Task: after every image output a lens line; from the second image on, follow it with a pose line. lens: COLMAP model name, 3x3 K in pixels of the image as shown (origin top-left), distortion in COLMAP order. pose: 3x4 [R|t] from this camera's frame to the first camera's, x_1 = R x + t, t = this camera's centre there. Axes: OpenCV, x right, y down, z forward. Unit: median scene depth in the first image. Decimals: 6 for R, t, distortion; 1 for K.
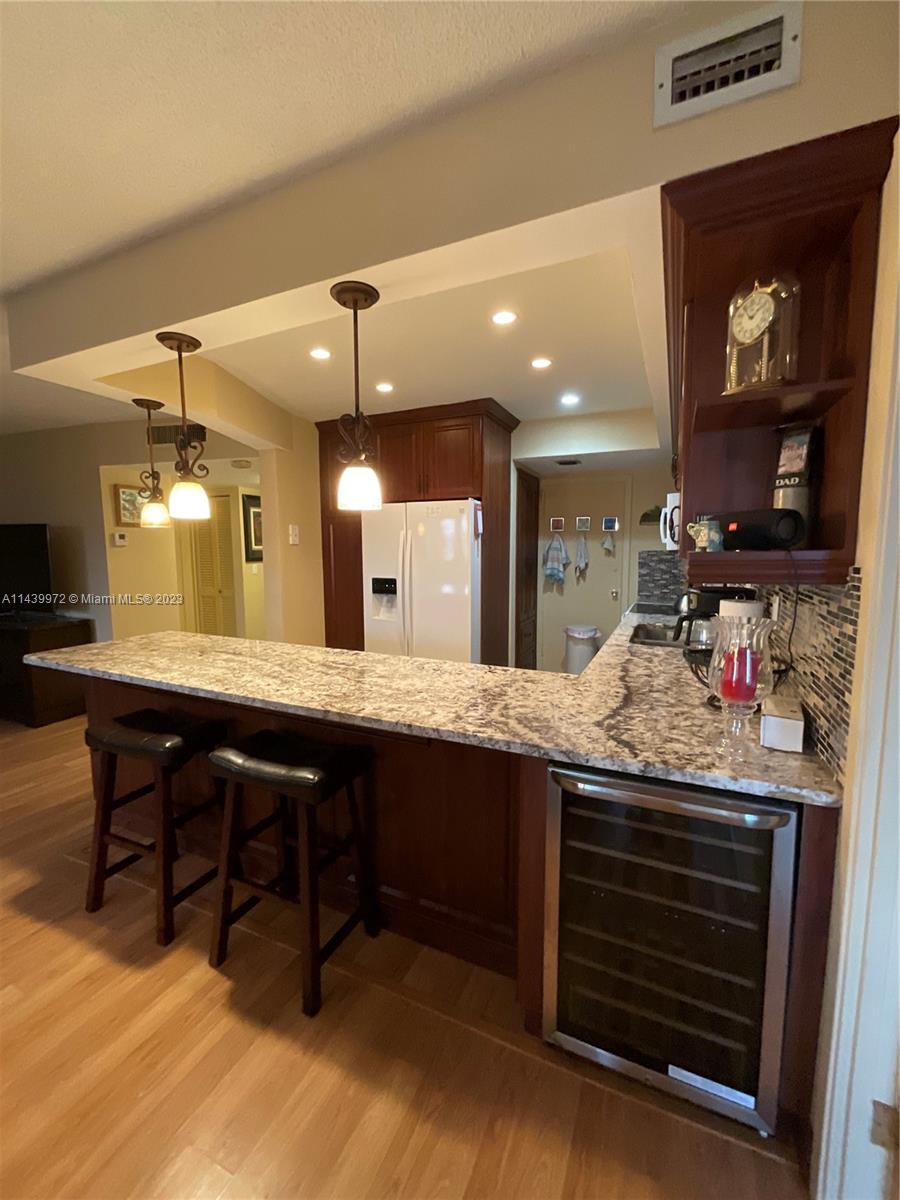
lens RADIAL K [[488.2, 0, 449.4], [0, 488.2, 597.8], [0, 0, 1]] dist [-0.002440, 0.001001]
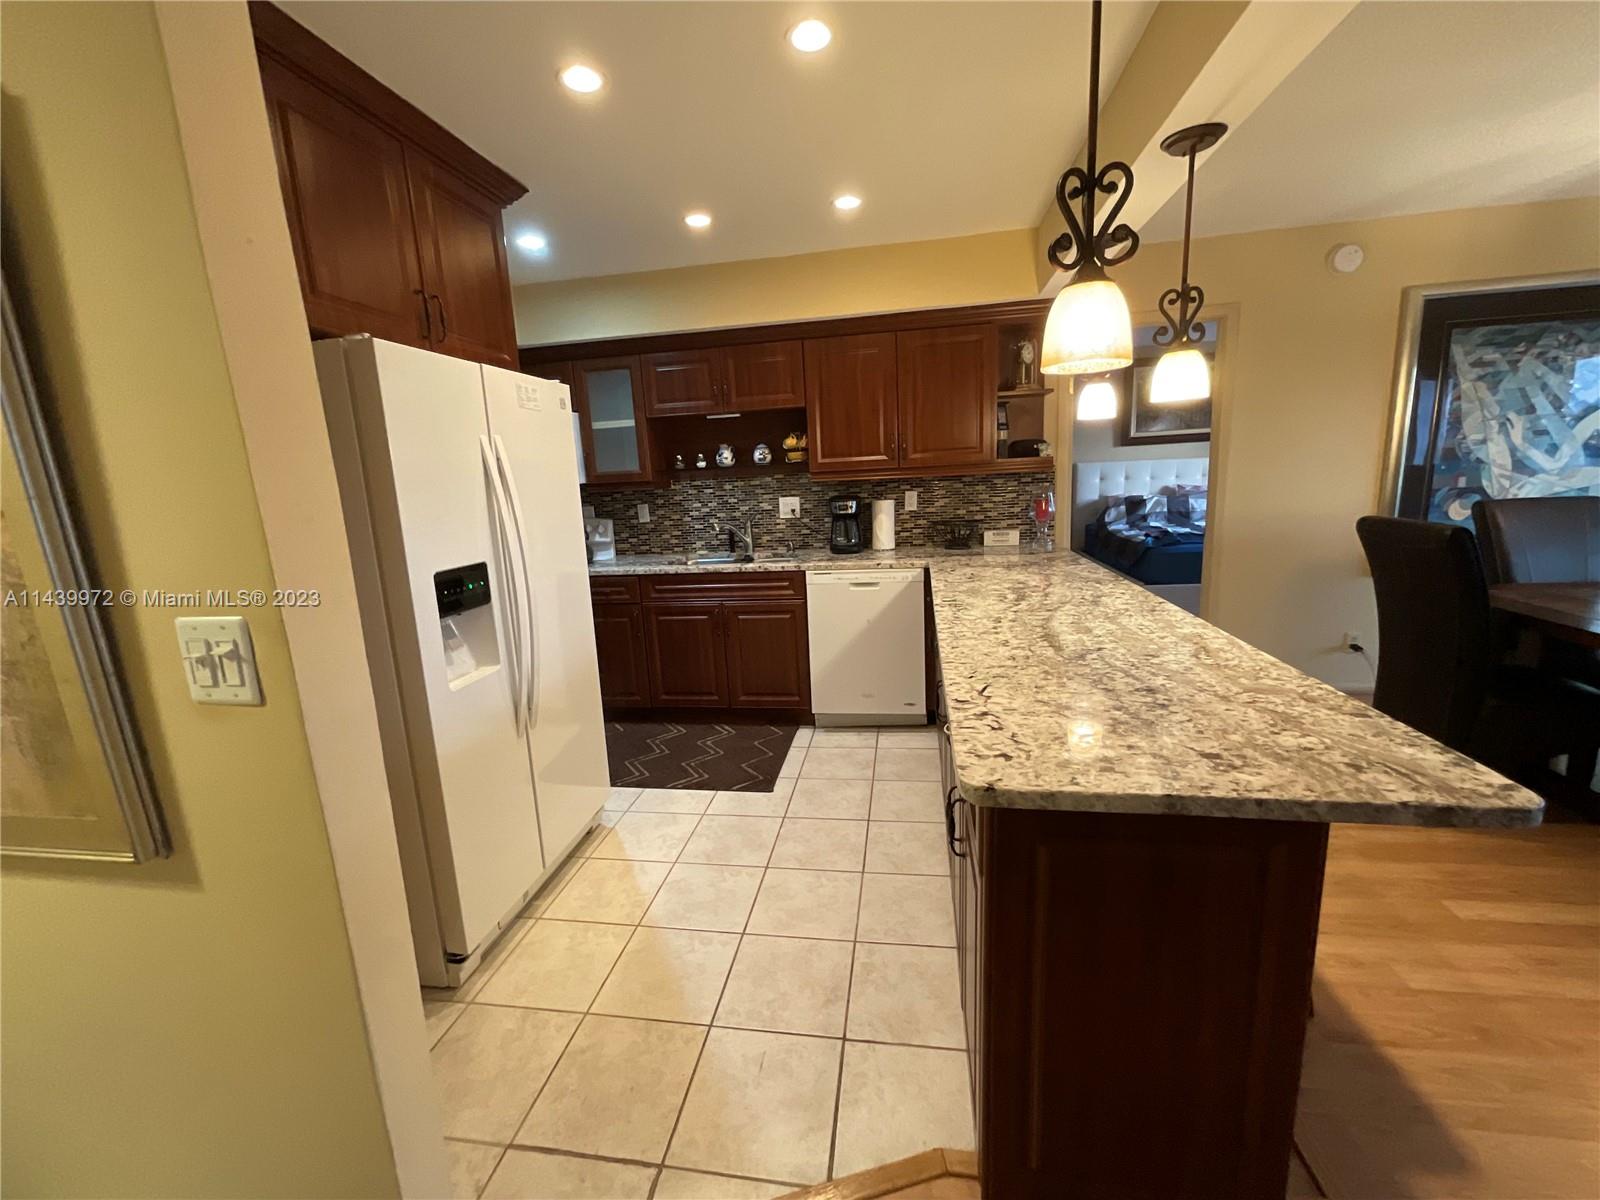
lens RADIAL K [[650.9, 0, 798.6], [0, 650.9, 600.0], [0, 0, 1]] dist [-0.002440, 0.001001]
pose [[-0.260537, -0.168540, 0.950639, -0.707541], [0.150773, 0.965461, 0.212489, -0.087048], [-0.953618, 0.198692, -0.226127, 0.949366]]
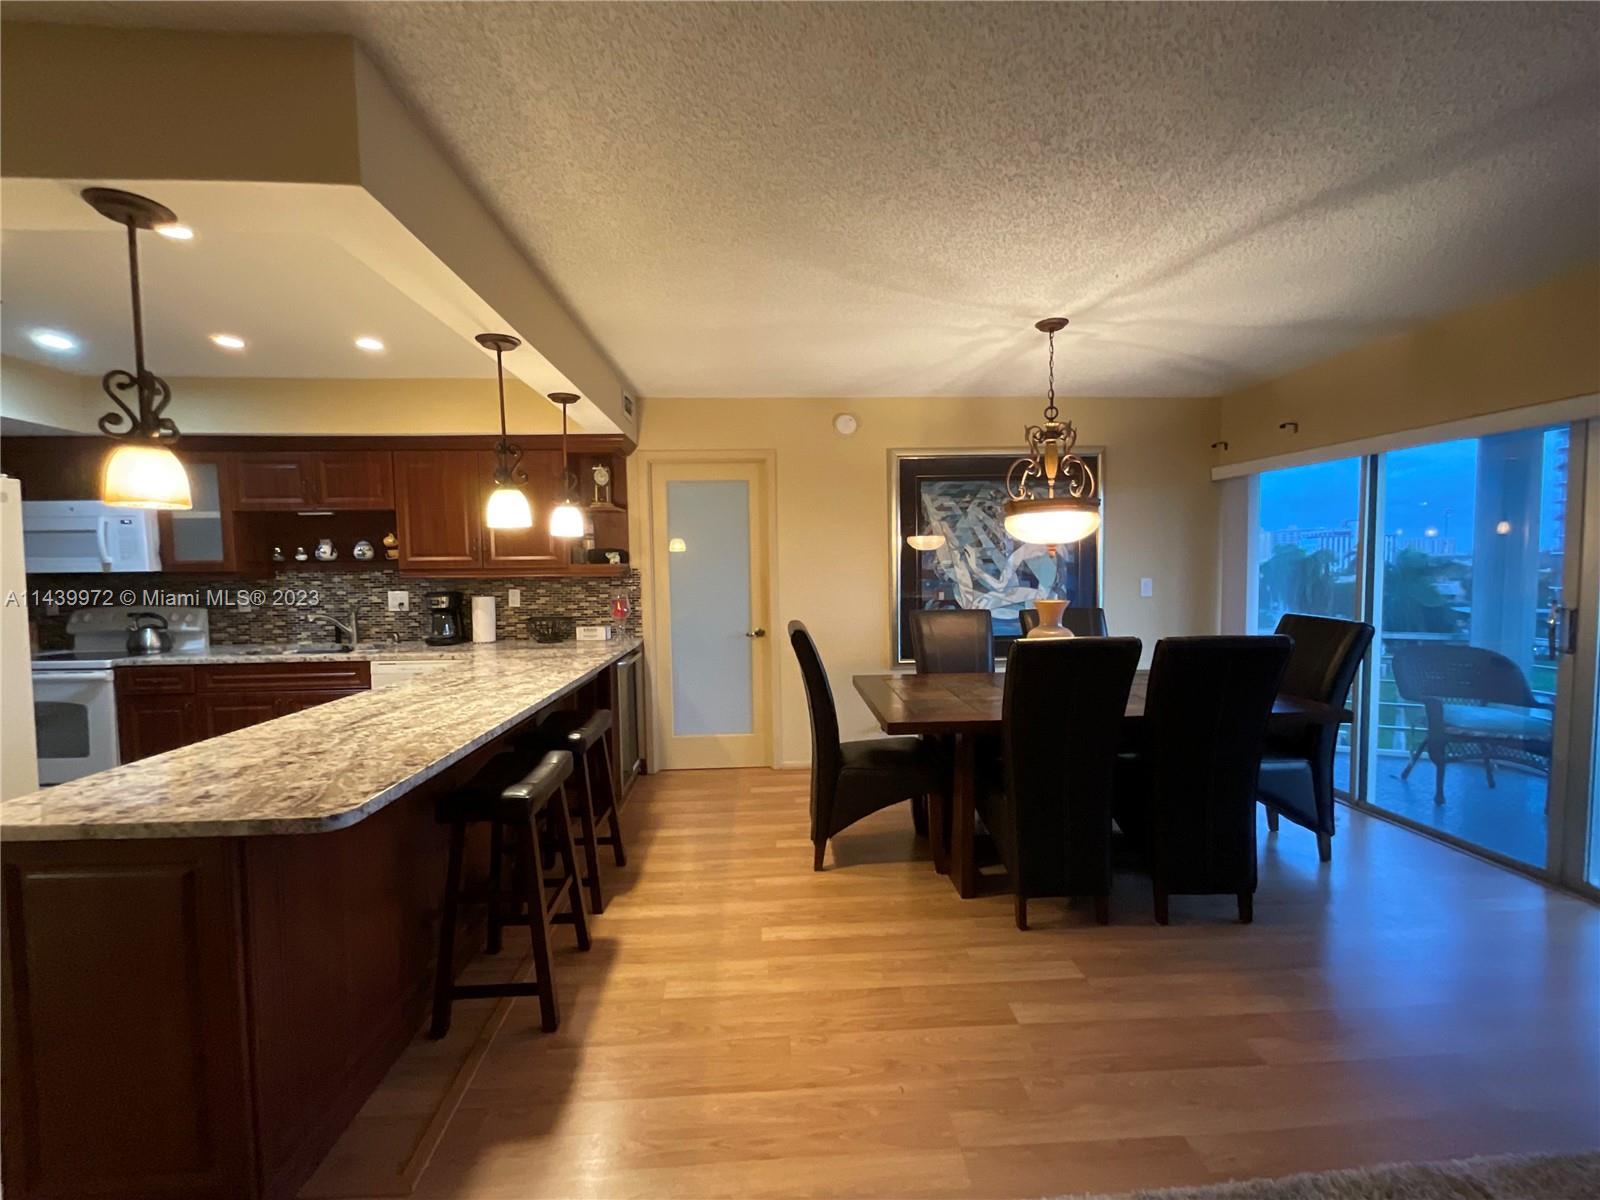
lens RADIAL K [[650.9, 0, 798.9], [0, 650.9, 600.1], [0, 0, 1]] dist [-0.002440, 0.001001]
pose [[-0.467381, -0.039031, 0.883194, -0.990507], [0.104225, 0.989625, 0.098889, -0.046900], [-0.877891, 0.138269, -0.458464, 0.574413]]
